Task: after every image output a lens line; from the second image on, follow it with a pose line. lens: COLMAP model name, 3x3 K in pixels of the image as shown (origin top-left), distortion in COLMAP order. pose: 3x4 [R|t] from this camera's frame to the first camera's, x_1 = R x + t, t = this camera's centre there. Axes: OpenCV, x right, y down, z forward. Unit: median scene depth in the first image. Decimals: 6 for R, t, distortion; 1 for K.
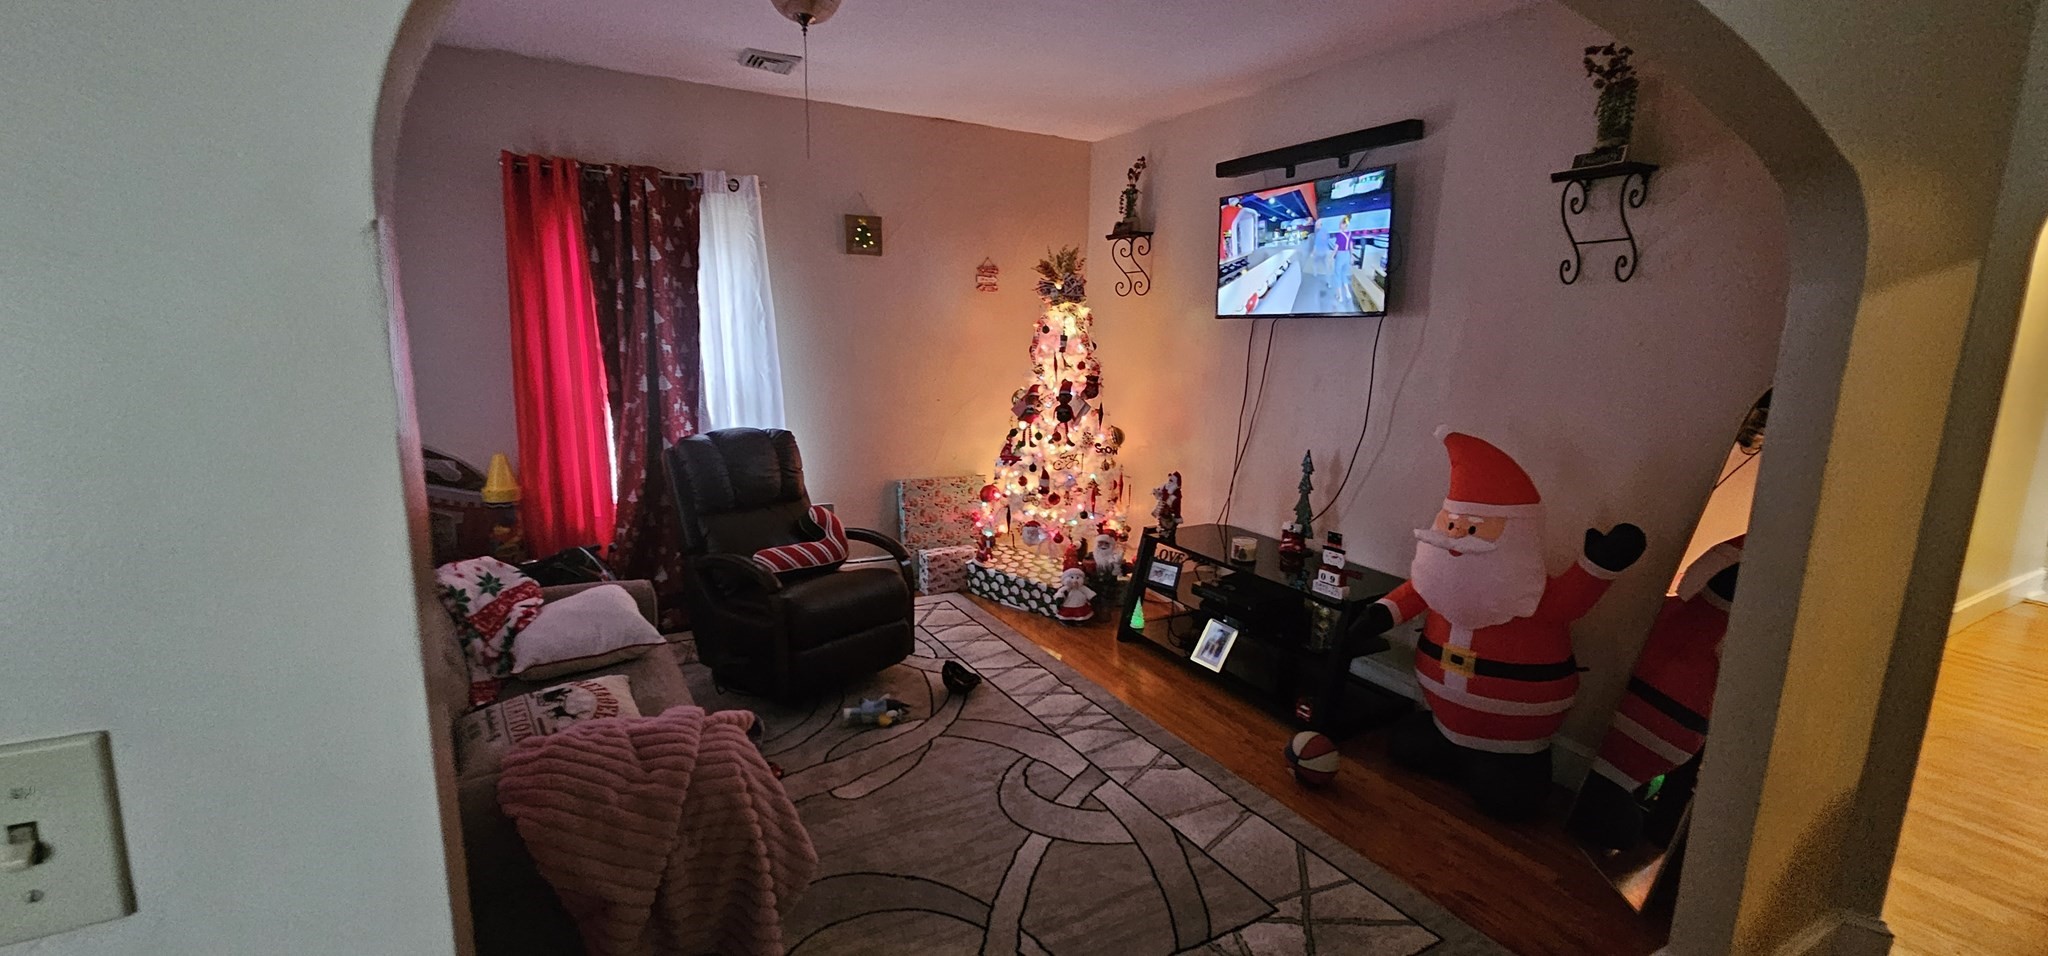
lens RADIAL K [[837.9, 0, 1012.9], [0, 837.9, 479.9], [0, 0, 1]] dist [-0.002397, -0.000355]
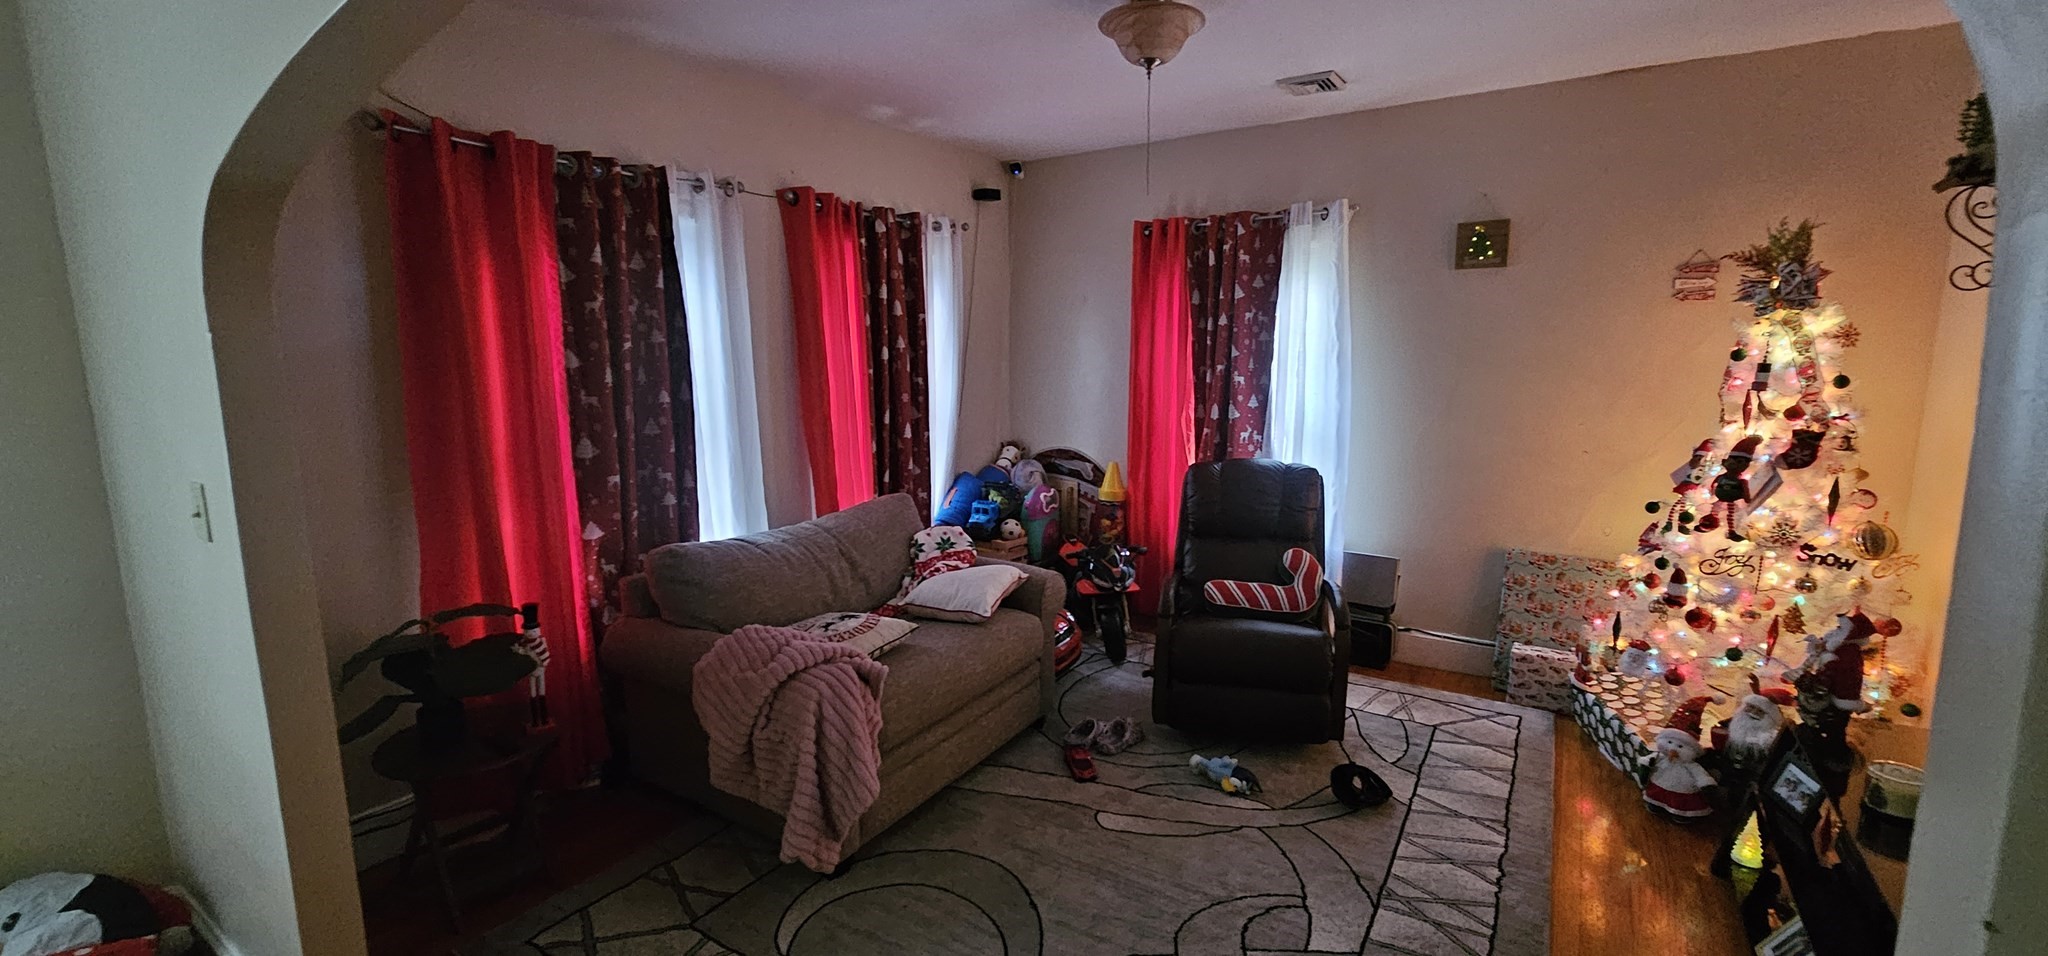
lens RADIAL K [[837.9, 0, 1015.1], [0, 837.9, 477.2], [0, 0, 1]] dist [-0.002397, -0.000355]
pose [[0.468951, 0.107806, -0.876620, 0.382062], [-0.144262, 0.988543, 0.044397, -0.039698], [0.871363, 0.105642, 0.479131, 0.248564]]
